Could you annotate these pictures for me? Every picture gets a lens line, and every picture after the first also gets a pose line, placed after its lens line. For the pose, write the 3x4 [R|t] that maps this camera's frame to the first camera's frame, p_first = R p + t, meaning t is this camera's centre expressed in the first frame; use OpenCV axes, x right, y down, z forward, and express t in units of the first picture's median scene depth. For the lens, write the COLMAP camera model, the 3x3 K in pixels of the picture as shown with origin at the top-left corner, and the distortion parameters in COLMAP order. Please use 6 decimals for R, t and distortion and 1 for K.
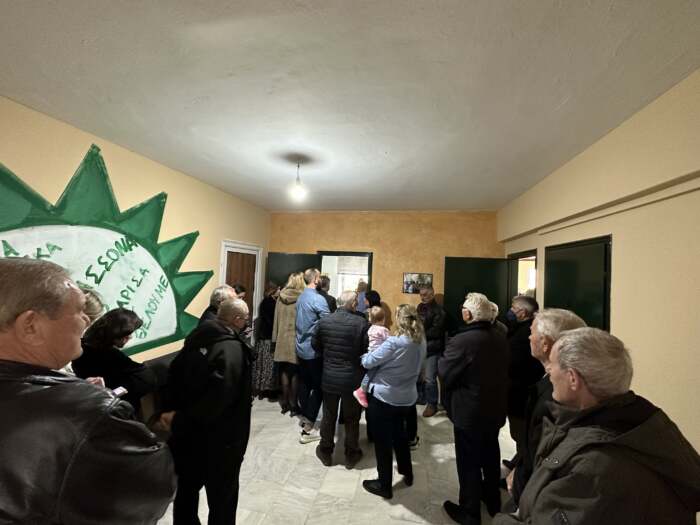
lens RADIAL K [[281.5, 0, 348.8], [0, 281.5, 257.0], [0, 0, 1]] dist [0.004025, -0.000156]
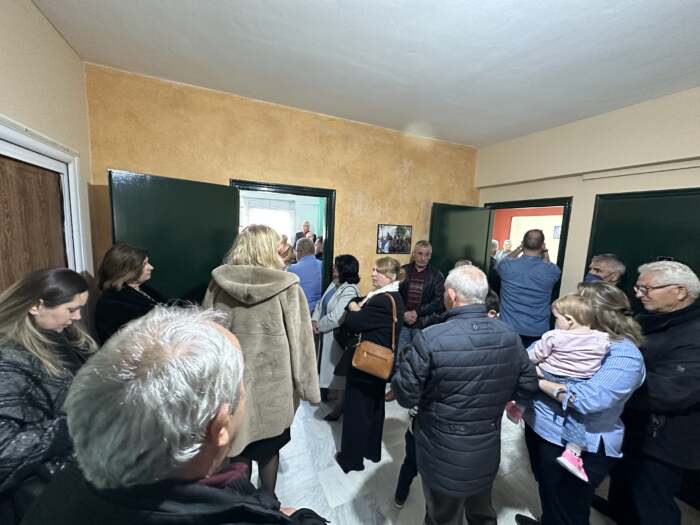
lens RADIAL K [[281.5, 0, 349.4], [0, 281.5, 263.5], [0, 0, 1]] dist [0.004025, -0.000156]
pose [[0.794528, -0.083726, 0.601428, -0.278959], [-0.040002, 0.981080, 0.189424, 0.023063], [-0.605909, -0.174561, 0.776146, 0.500310]]
